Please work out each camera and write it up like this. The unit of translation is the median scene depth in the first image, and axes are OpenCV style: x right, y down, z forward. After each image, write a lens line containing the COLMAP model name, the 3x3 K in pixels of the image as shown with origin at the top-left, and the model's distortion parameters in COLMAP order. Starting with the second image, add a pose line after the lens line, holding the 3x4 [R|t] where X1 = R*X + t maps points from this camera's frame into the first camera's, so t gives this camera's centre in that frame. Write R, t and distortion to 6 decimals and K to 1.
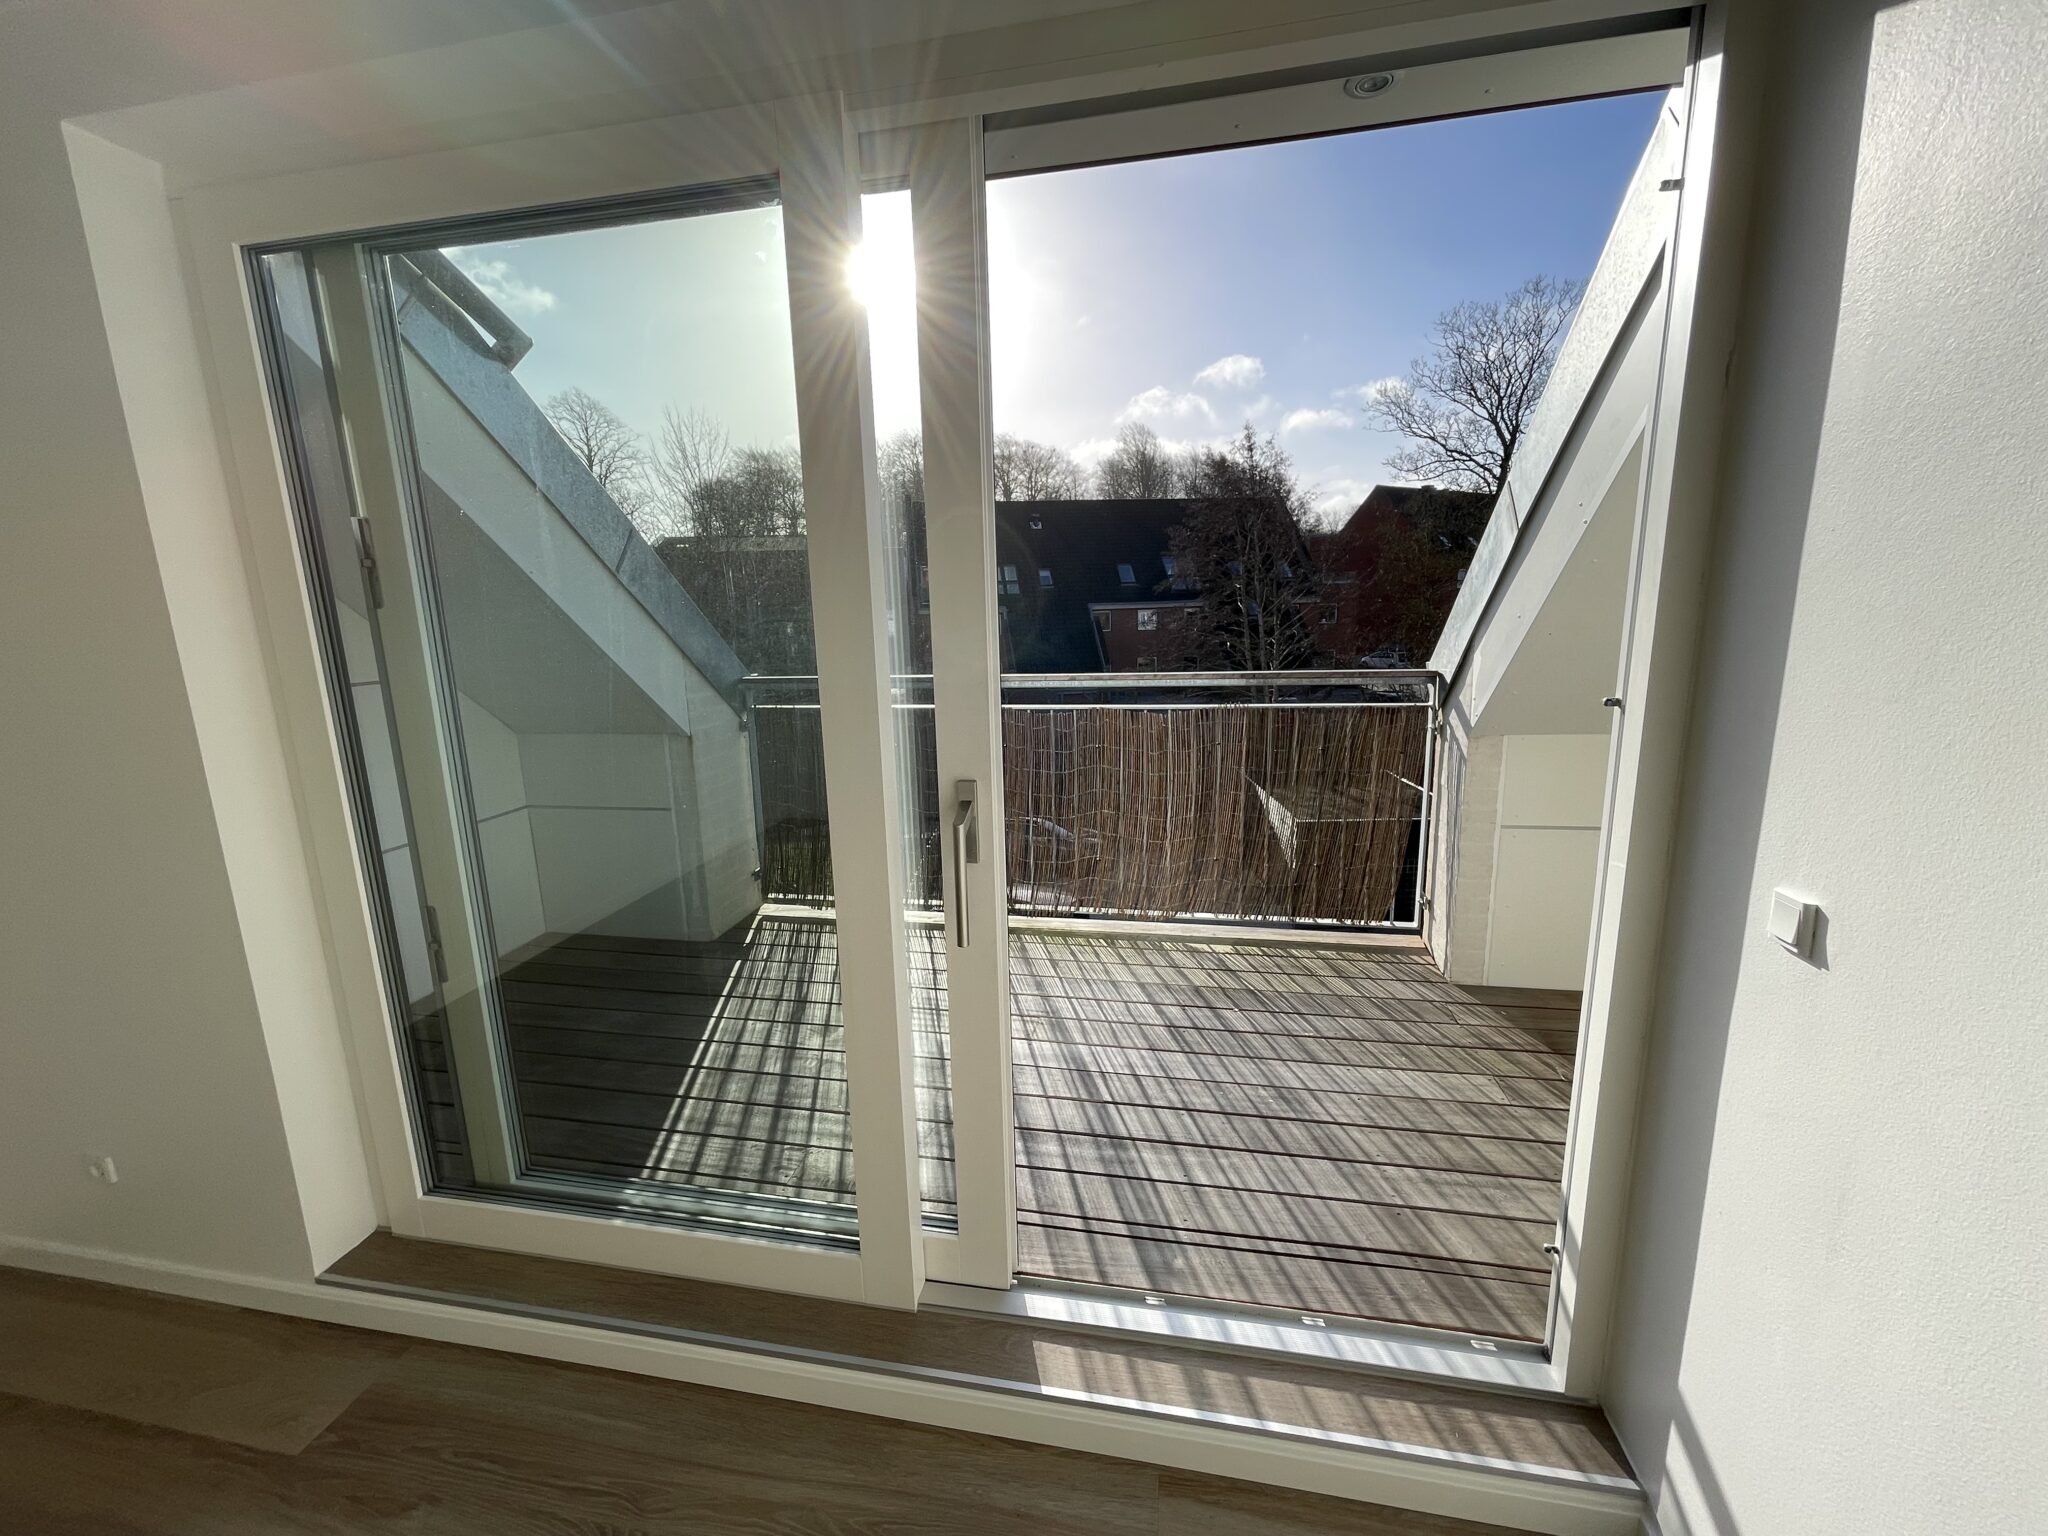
lens RADIAL K [[823.8, 0, 1018.7], [0, 823.8, 769.5], [0, 0, 1]] dist [-0.000413, -0.000370]
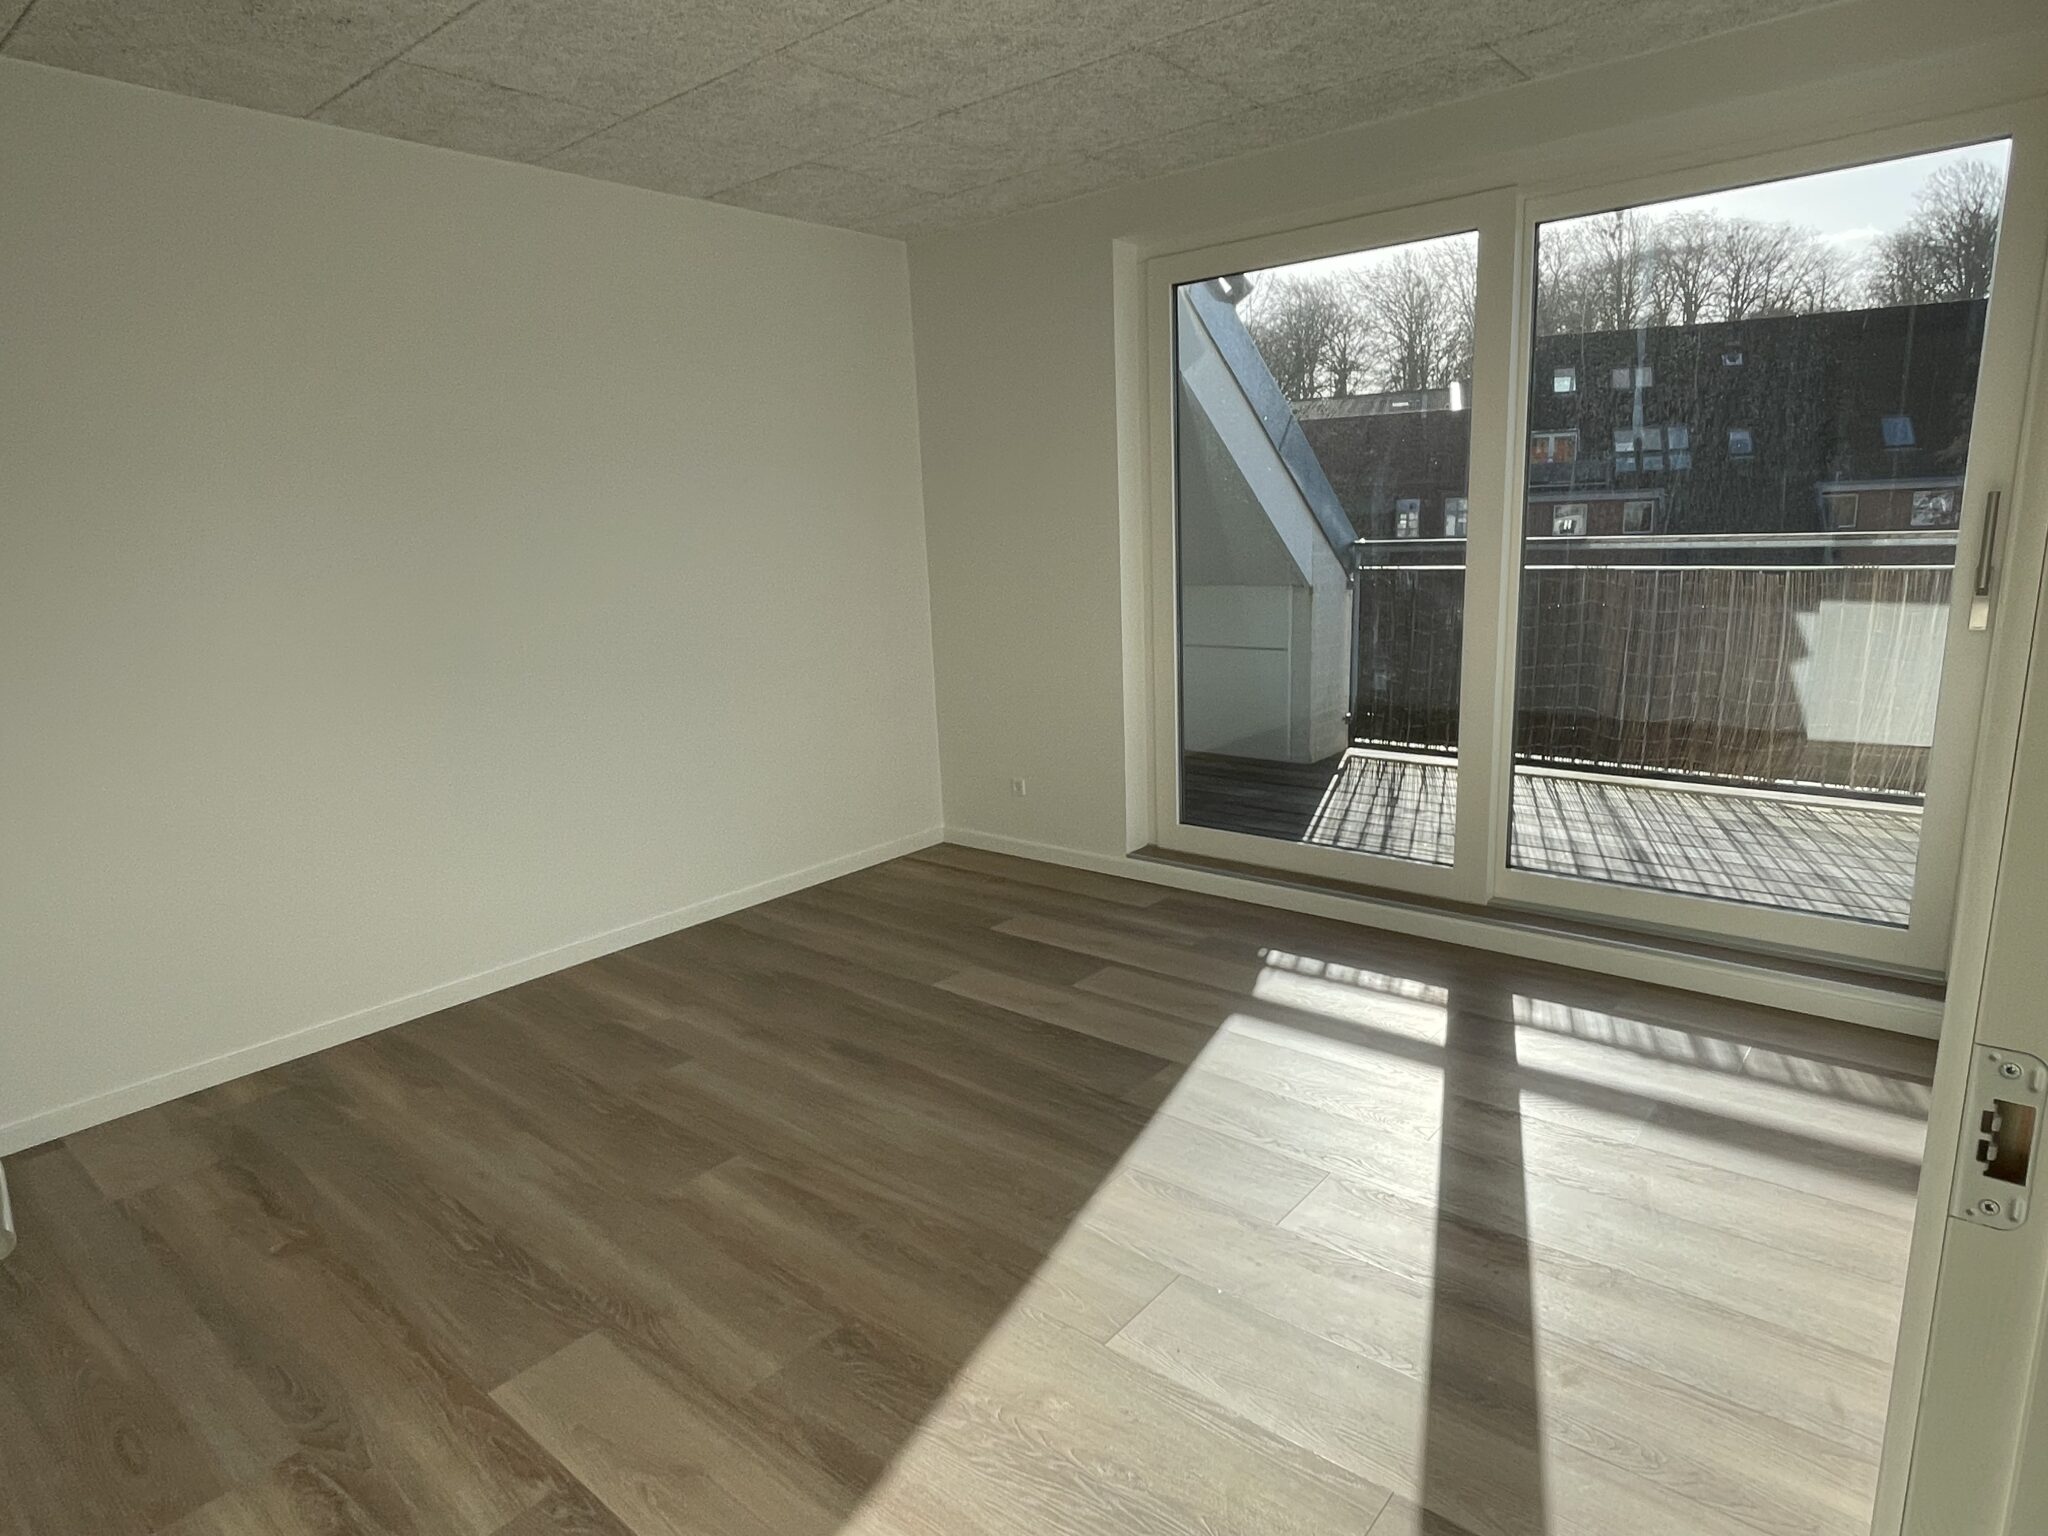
lens RADIAL K [[1173.4, 0, 1019.1], [0, 1173.4, 762.2], [0, 0, 1]] dist [-0.002498, 0.001560]
pose [[0.872219, 0.096692, -0.479464, 0.073031], [-0.083747, 0.995312, 0.048374, 0.170249], [0.481893, -0.002039, 0.876227, -0.715812]]
